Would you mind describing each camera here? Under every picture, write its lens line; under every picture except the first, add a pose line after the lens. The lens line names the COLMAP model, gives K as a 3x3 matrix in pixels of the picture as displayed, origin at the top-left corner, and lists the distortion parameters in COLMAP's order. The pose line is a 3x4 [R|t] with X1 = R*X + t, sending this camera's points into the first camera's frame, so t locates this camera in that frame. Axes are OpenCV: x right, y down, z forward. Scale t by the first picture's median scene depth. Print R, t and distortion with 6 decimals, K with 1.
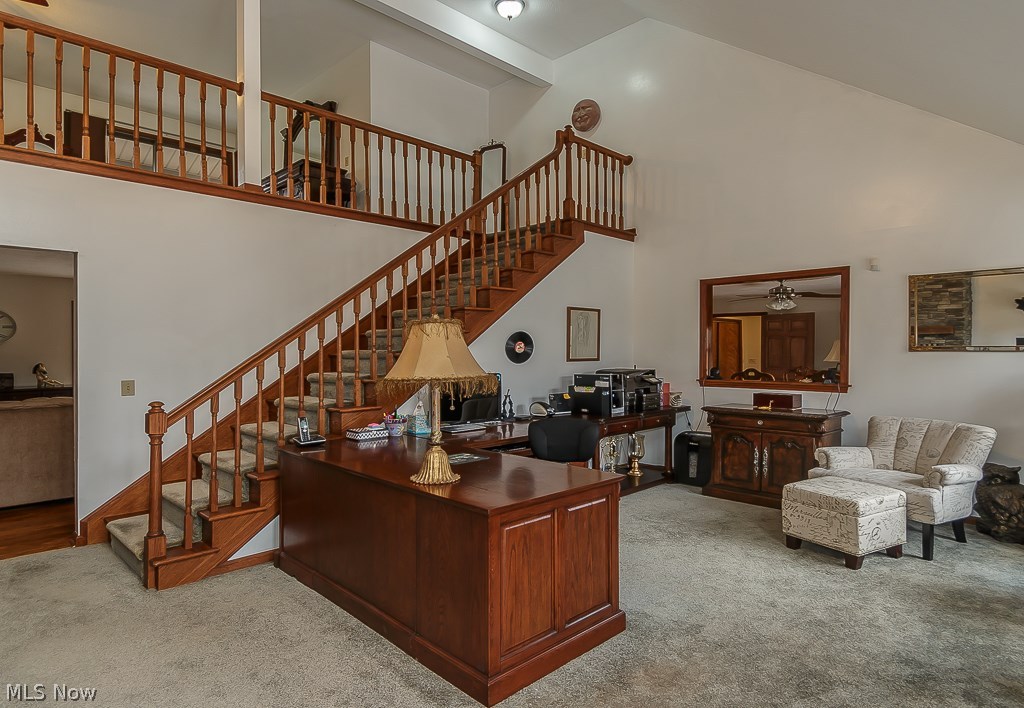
lens RADIAL K [[581.1, 0, 499.1], [0, 581.1, 347.8], [0, 0, 1]] dist [0.006121, -0.003904]
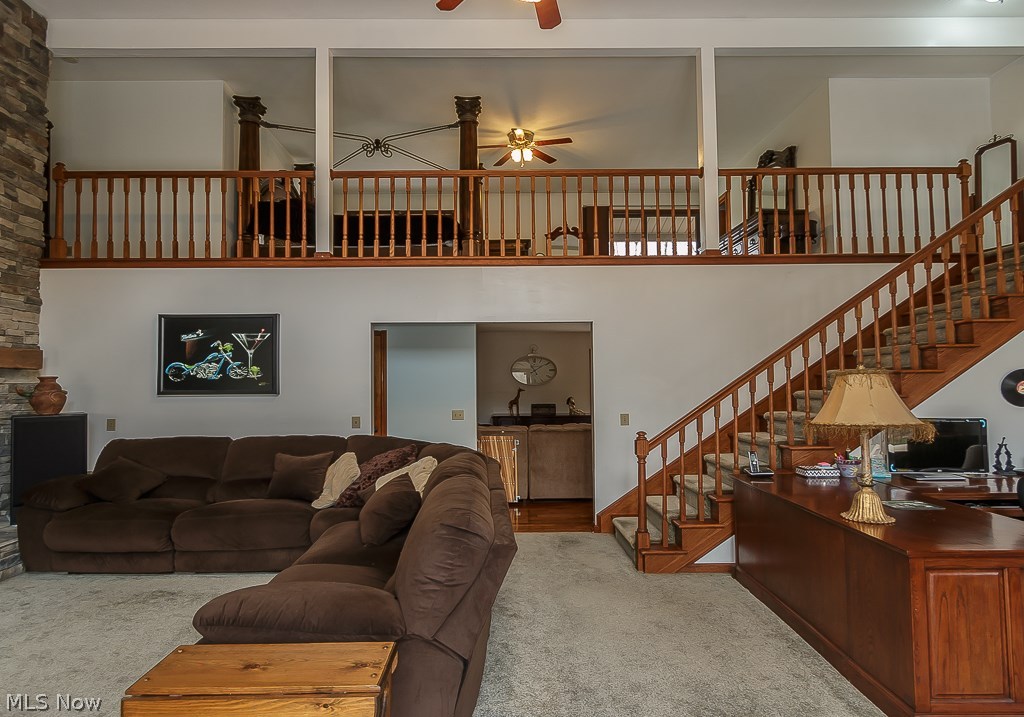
lens RADIAL K [[581.1, 0, 517.9], [0, 581.1, 357.2], [0, 0, 1]] dist [0.006121, -0.003904]
pose [[0.728010, -0.035044, -0.684670, 0.112570], [0.008182, 0.999066, -0.042436, -0.020953], [0.685518, 0.025292, 0.727617, -0.154930]]
